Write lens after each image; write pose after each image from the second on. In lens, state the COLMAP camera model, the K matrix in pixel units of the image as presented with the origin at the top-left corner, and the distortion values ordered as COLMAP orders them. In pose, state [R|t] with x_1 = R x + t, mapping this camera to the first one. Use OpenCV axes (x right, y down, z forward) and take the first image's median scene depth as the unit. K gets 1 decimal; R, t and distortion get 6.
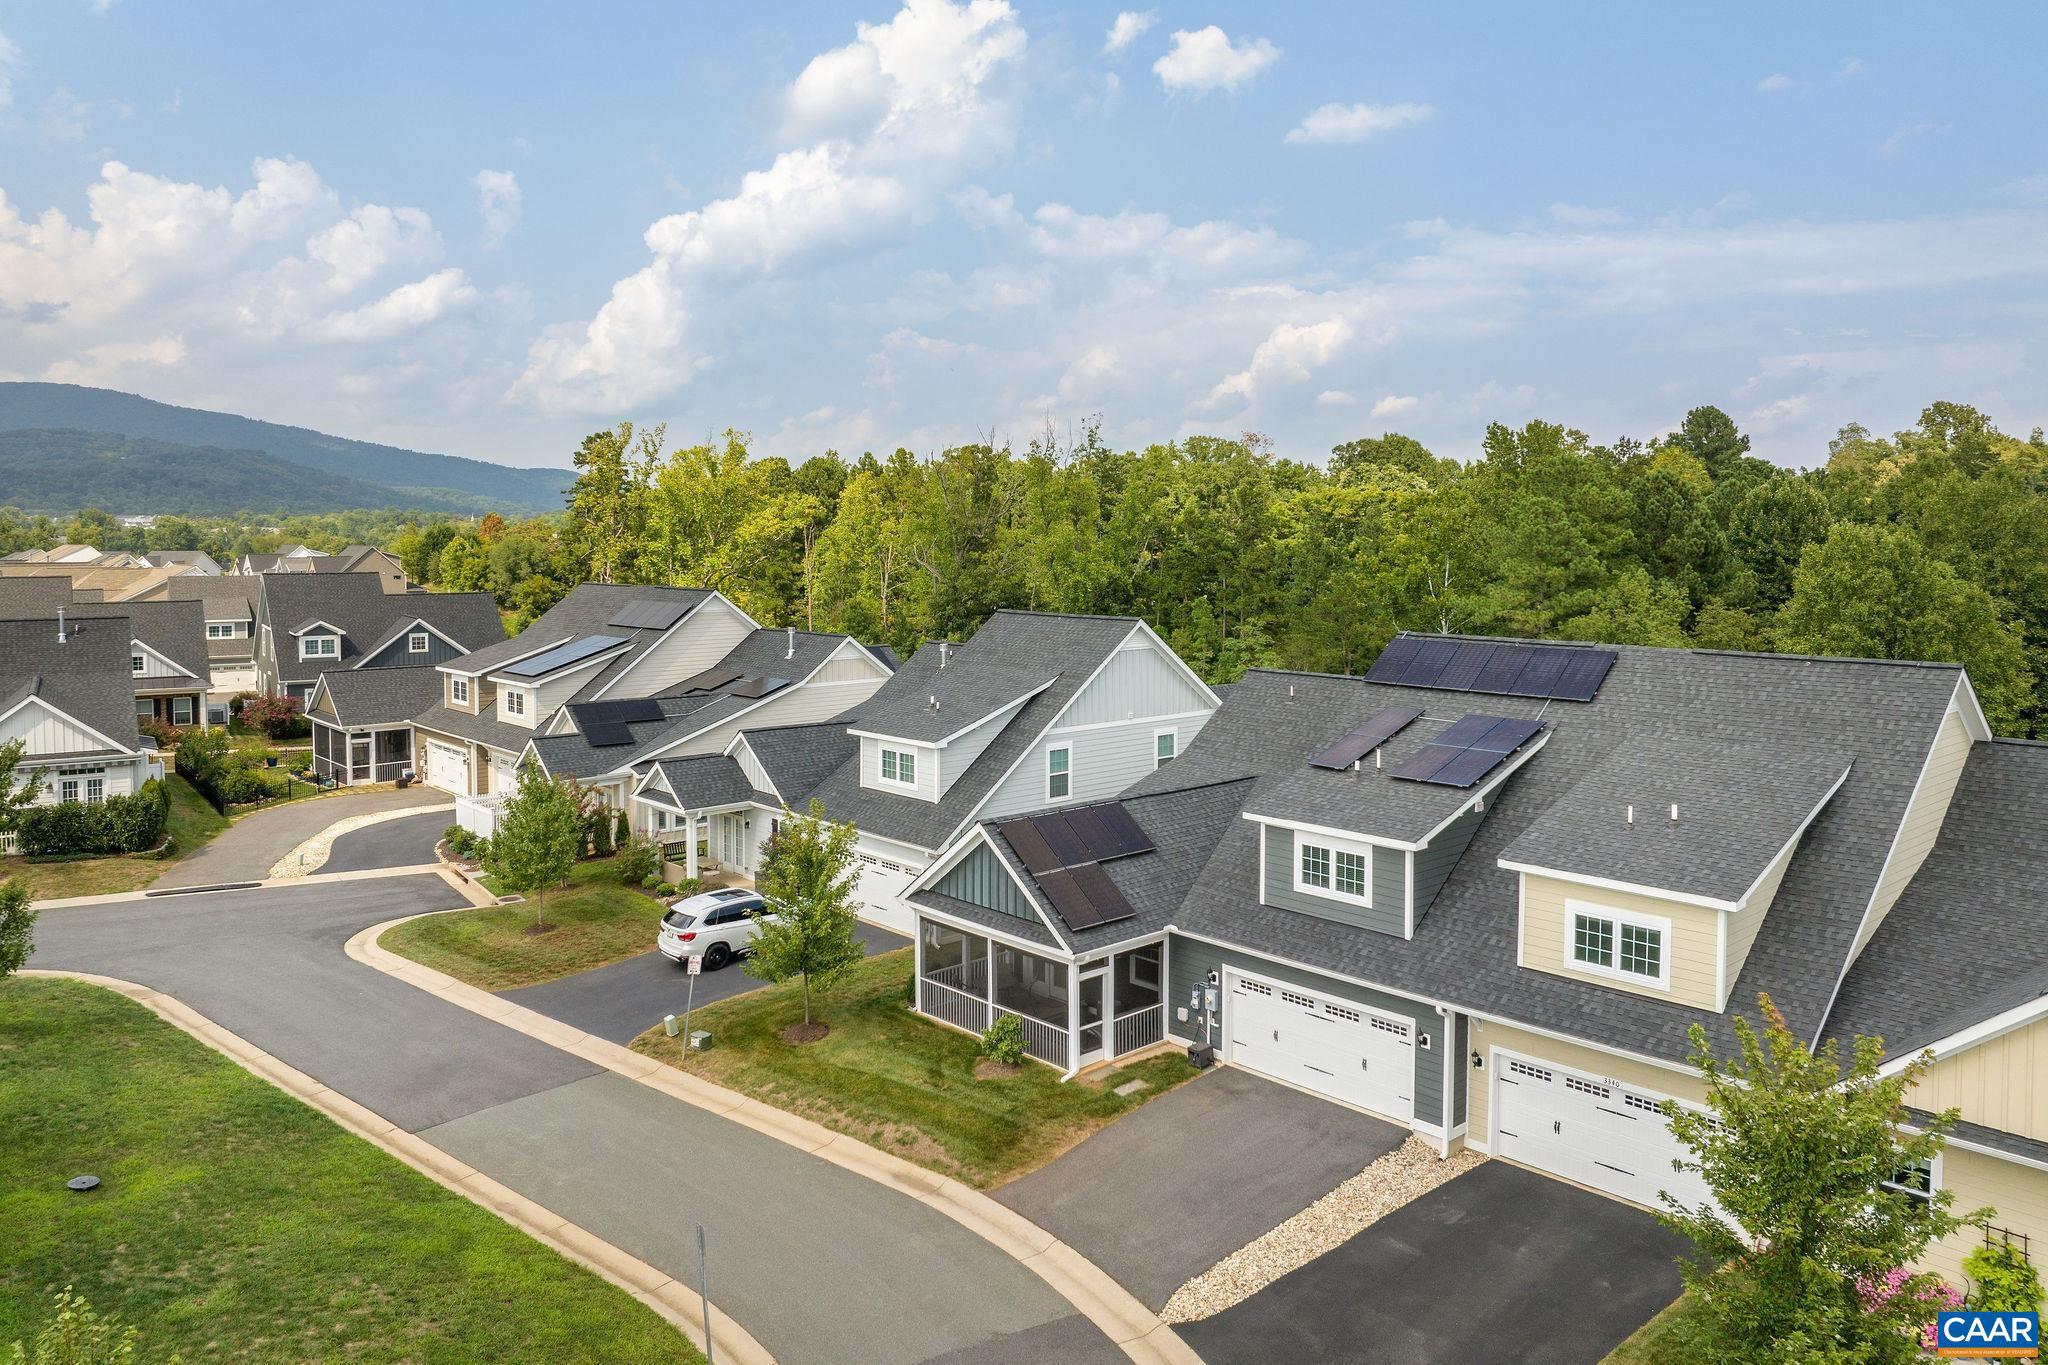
lens RADIAL K [[1411.9, 0, 1024.0], [0, 1411.9, 682.5], [0, 0, 1]] dist [-0.035673, -0.001729]
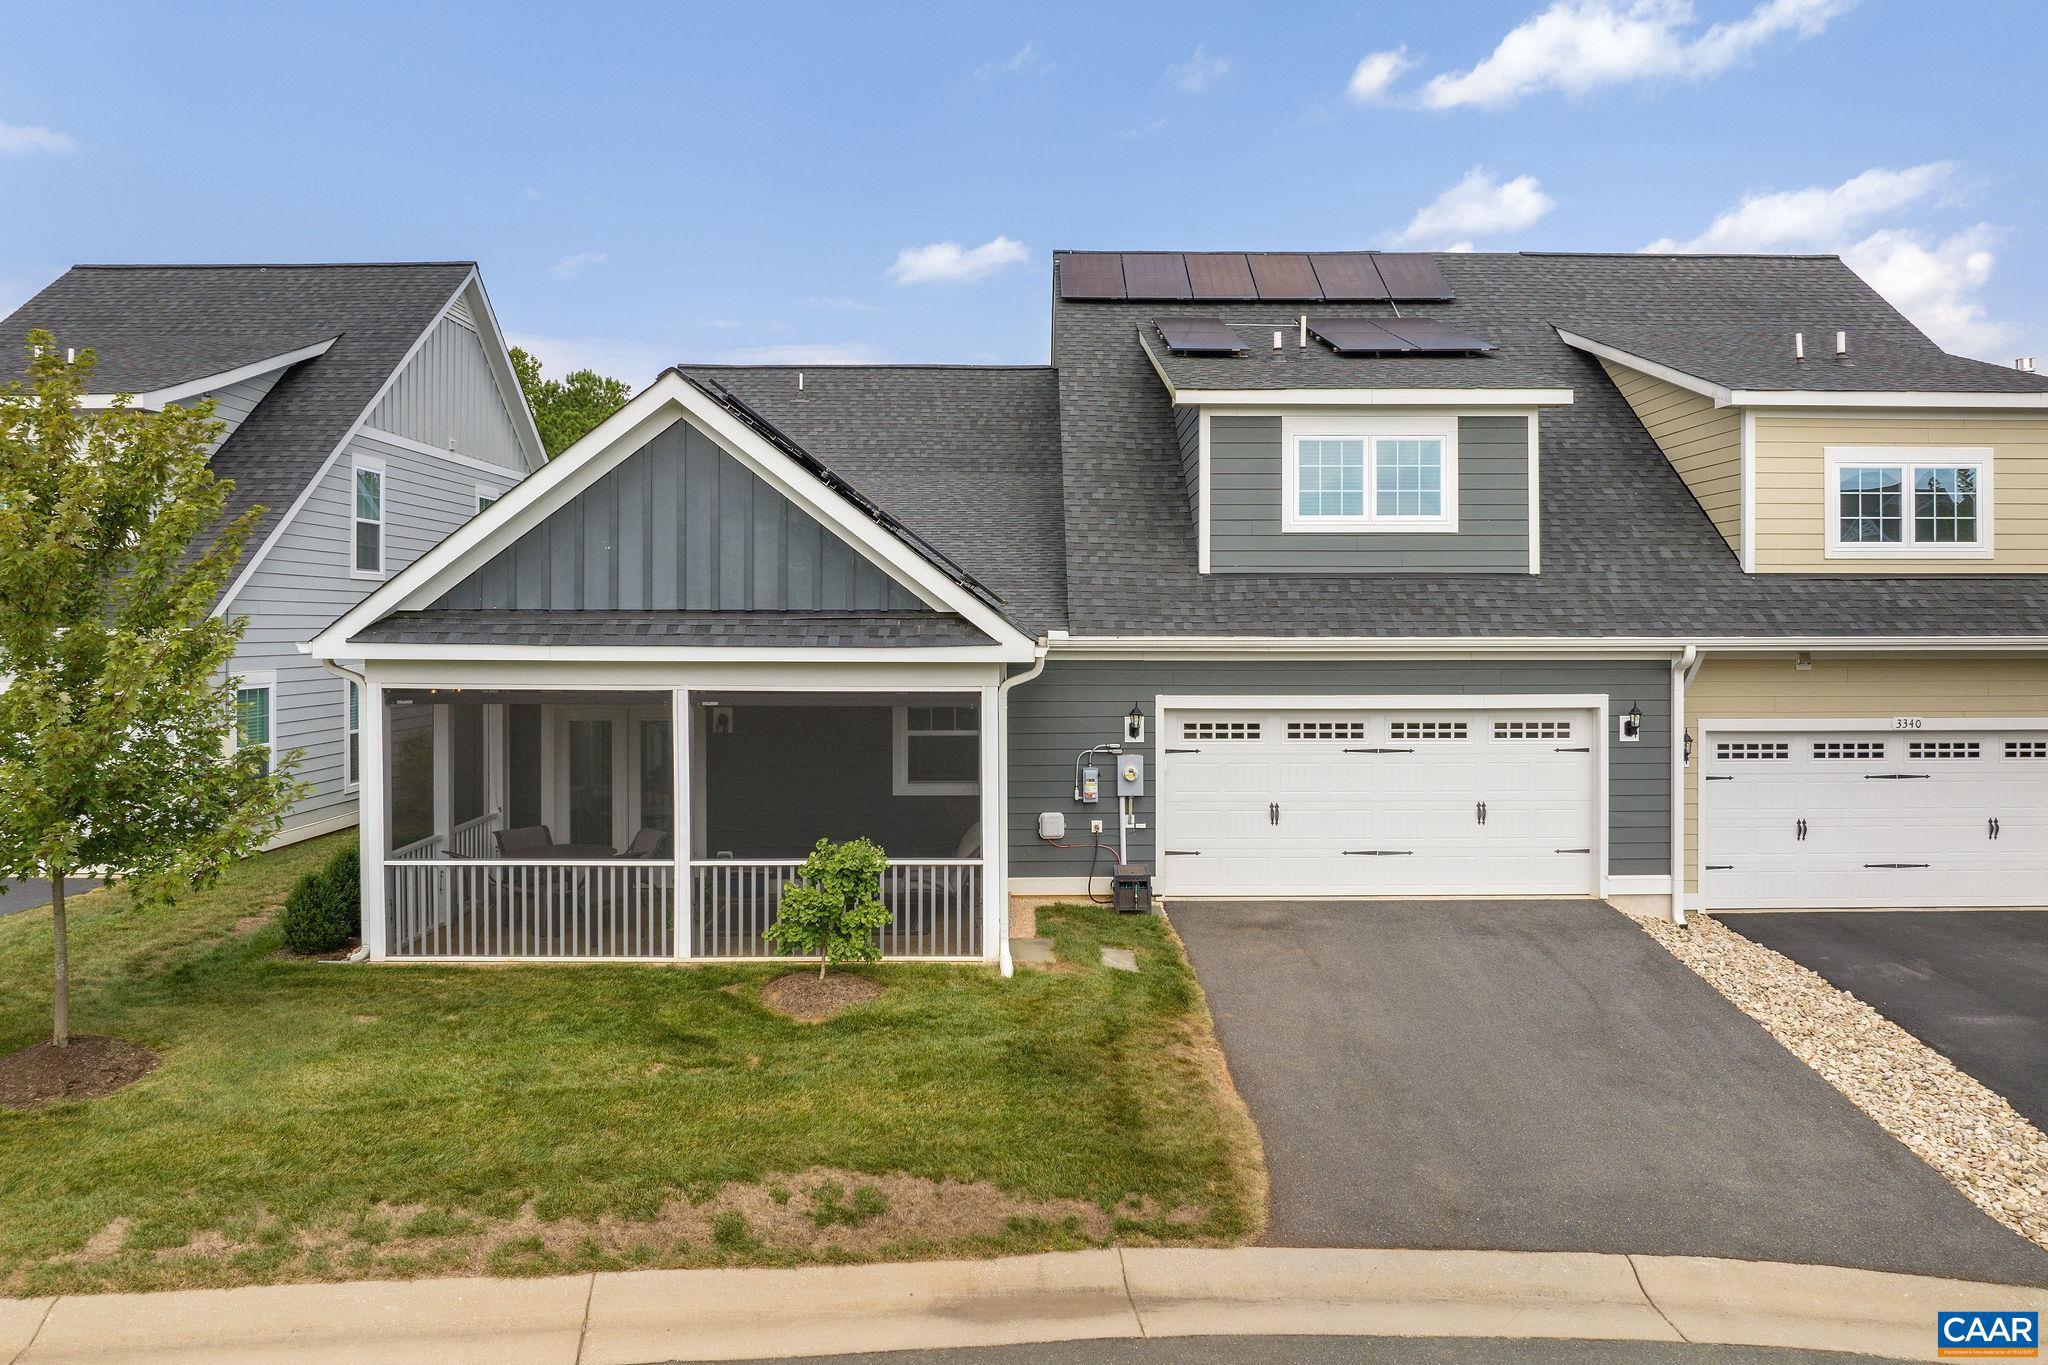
lens RADIAL K [[1411.9, 0, 1024.0], [0, 1411.9, 682.5], [0, 0, 1]] dist [-0.035673, -0.001729]
pose [[0.658926, -0.021634, 0.751896, -0.277830], [0.069222, 0.997089, -0.031974, 0.219173], [-0.749016, 0.073117, 0.658506, 0.745258]]
